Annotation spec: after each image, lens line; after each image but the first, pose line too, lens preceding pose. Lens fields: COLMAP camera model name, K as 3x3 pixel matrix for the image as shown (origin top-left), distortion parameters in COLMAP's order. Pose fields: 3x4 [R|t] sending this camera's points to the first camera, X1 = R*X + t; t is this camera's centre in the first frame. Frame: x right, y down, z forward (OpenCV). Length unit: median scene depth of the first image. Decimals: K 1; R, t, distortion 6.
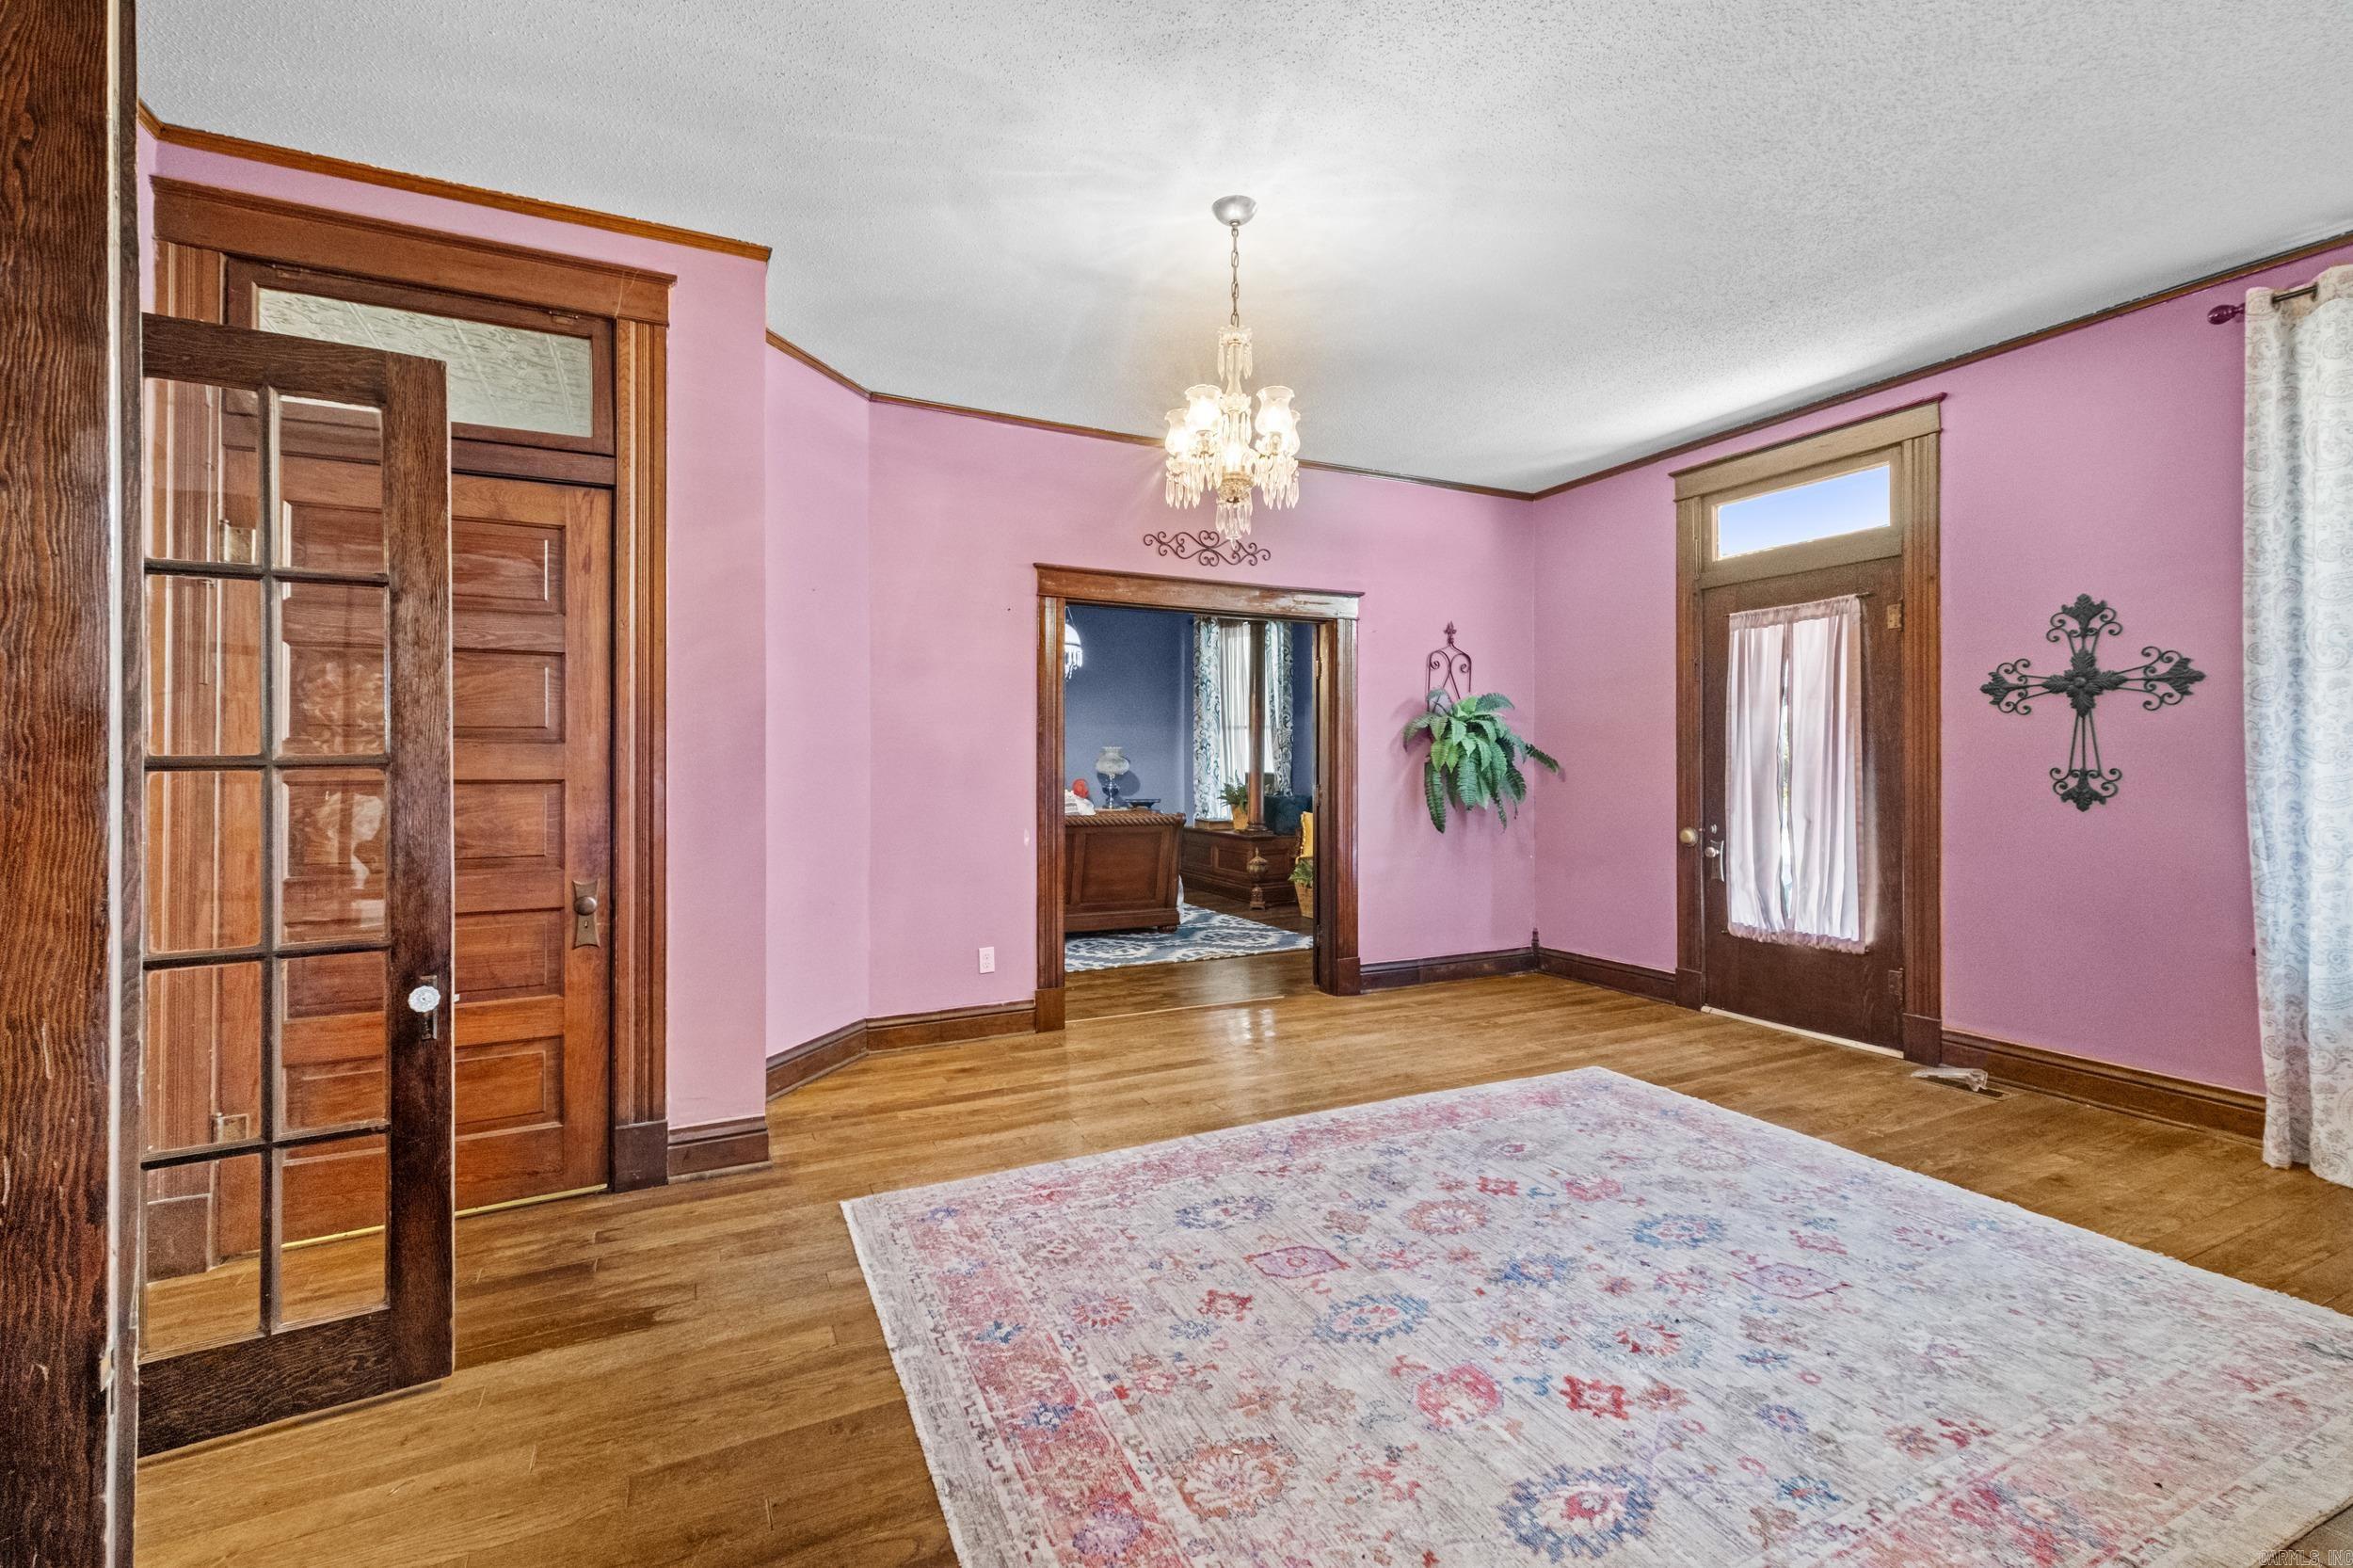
lens RADIAL K [[1012.6, 0, 1175.5], [0, 1012.6, 763.3], [0, 0, 1]] dist [0.003500, 0.000527]
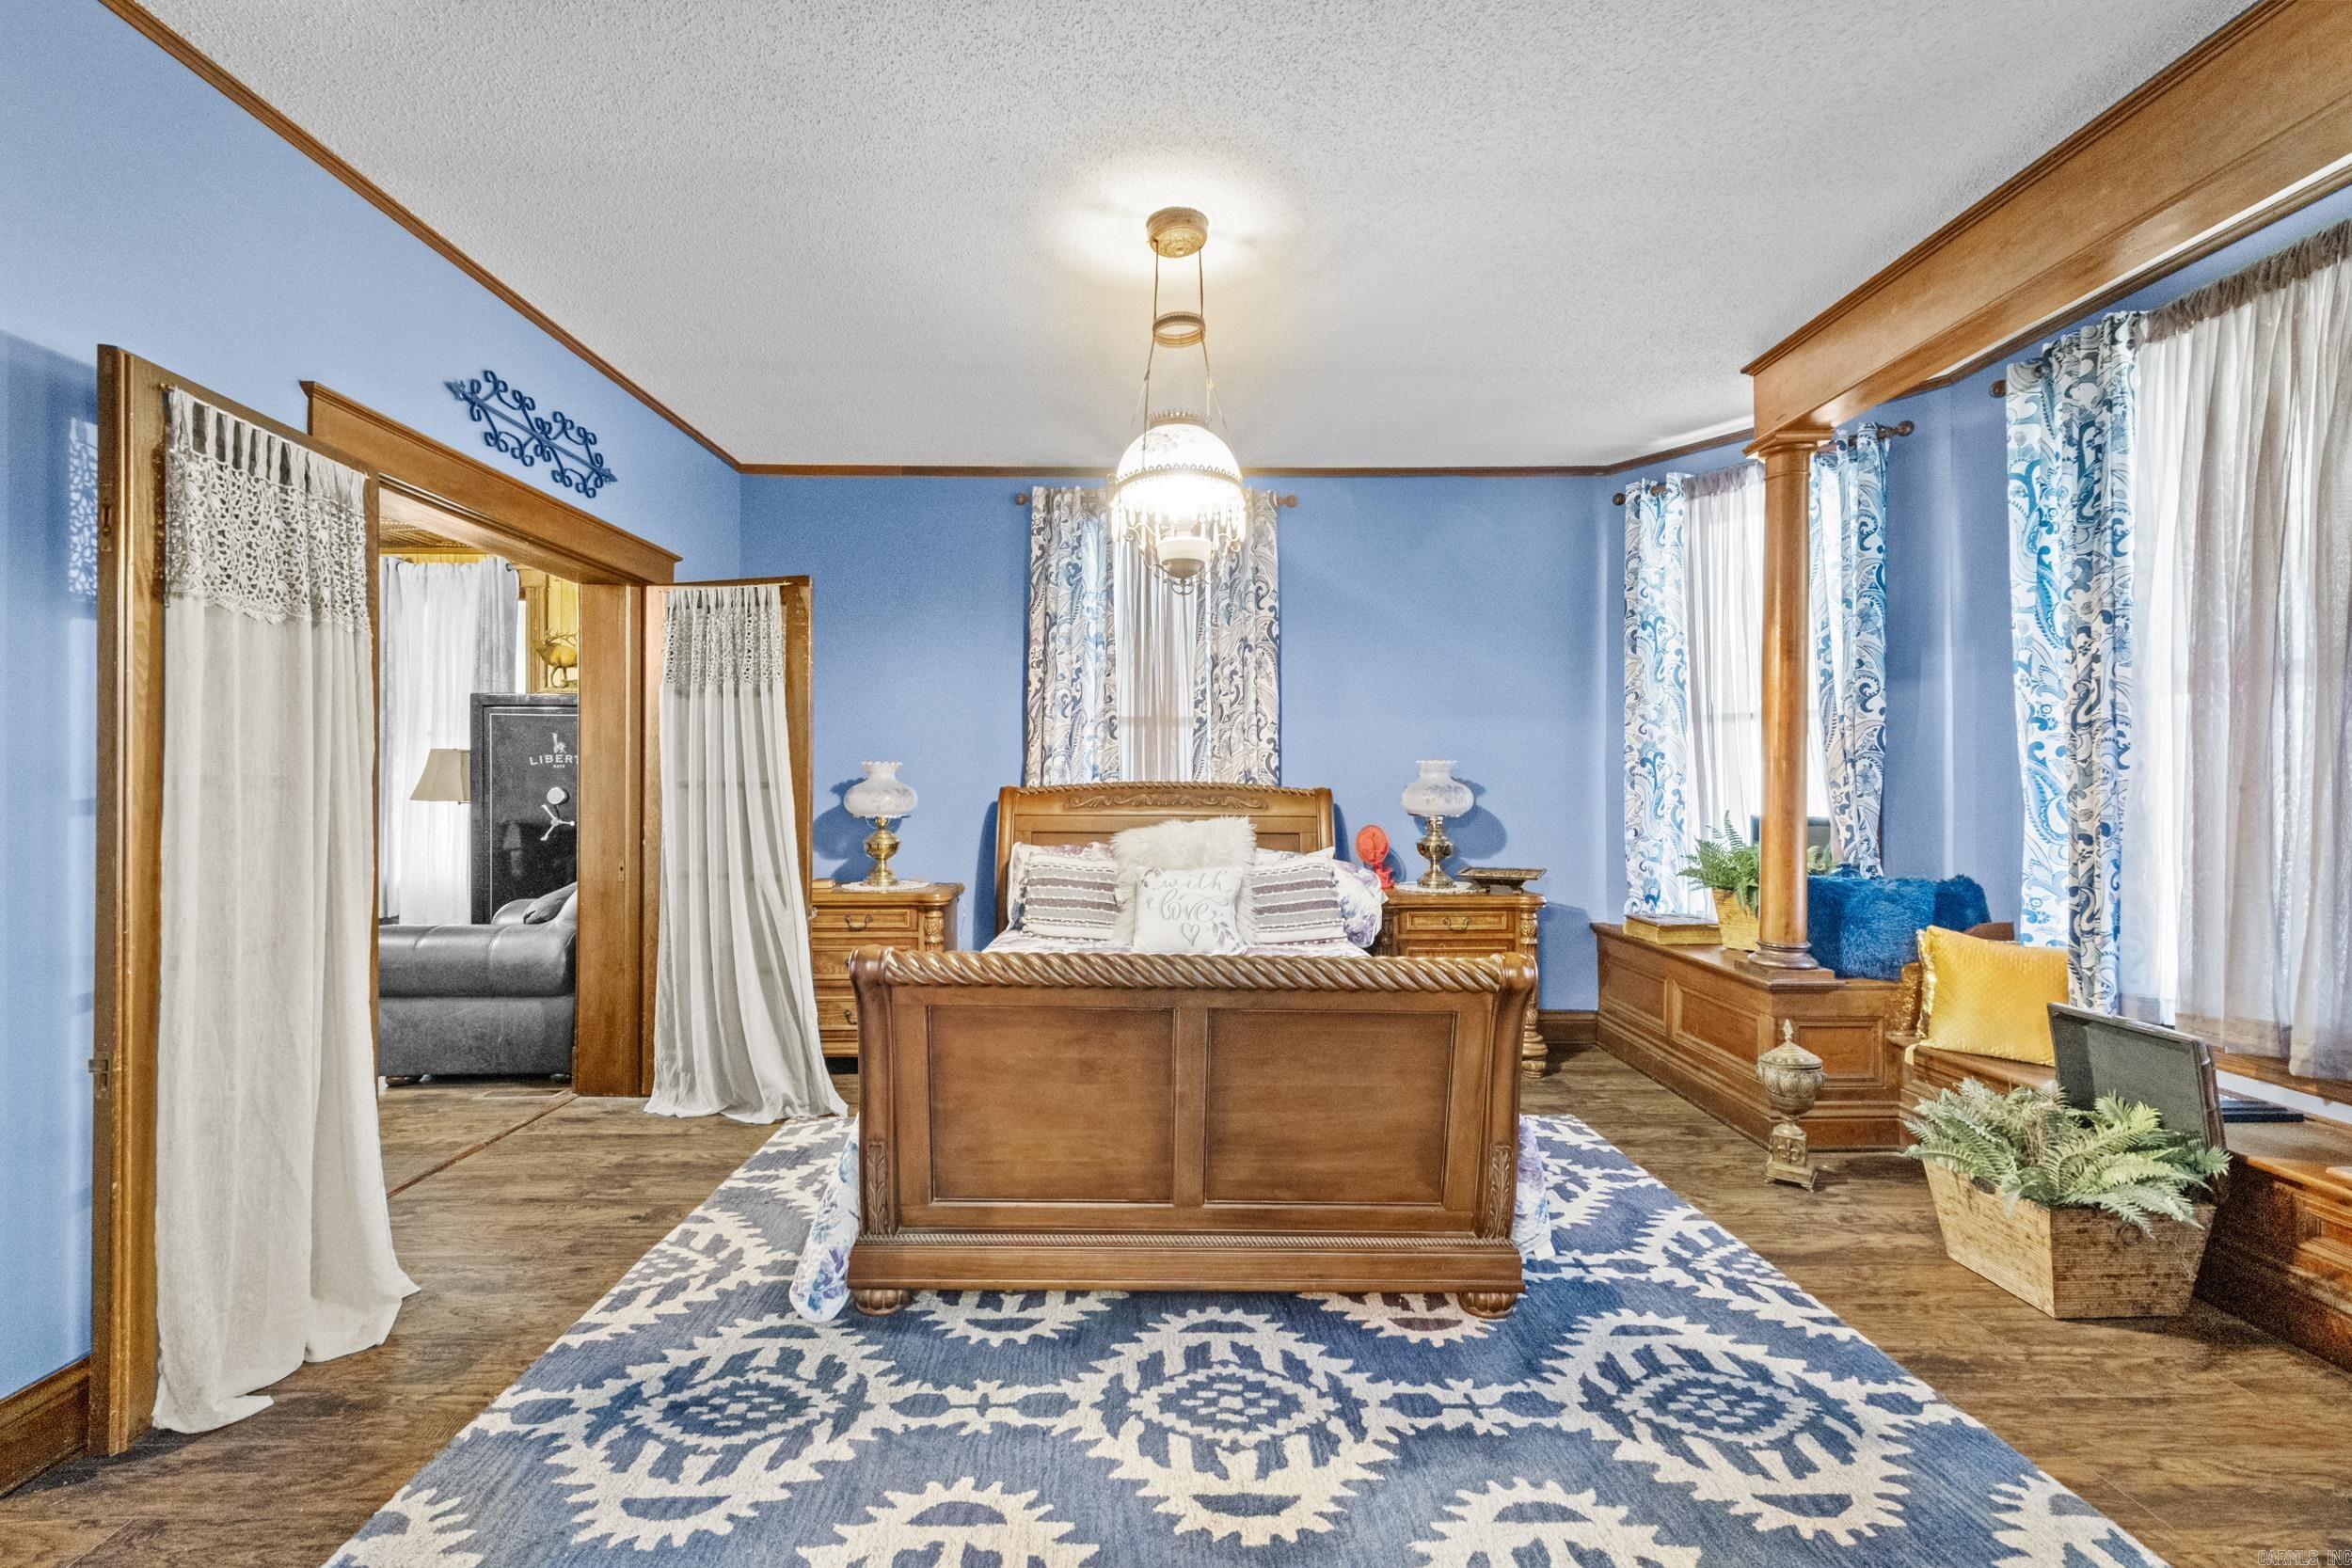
lens RADIAL K [[1012.1, 0, 1161.7], [0, 1012.1, 780.7], [0, 0, 1]] dist [0.003500, 0.000527]
pose [[0.896995, 0.000225, -0.442041, 0.034179], [-0.002664, 0.999984, -0.004896, -0.003747], [0.442033, 0.005569, 0.896982, 0.498962]]
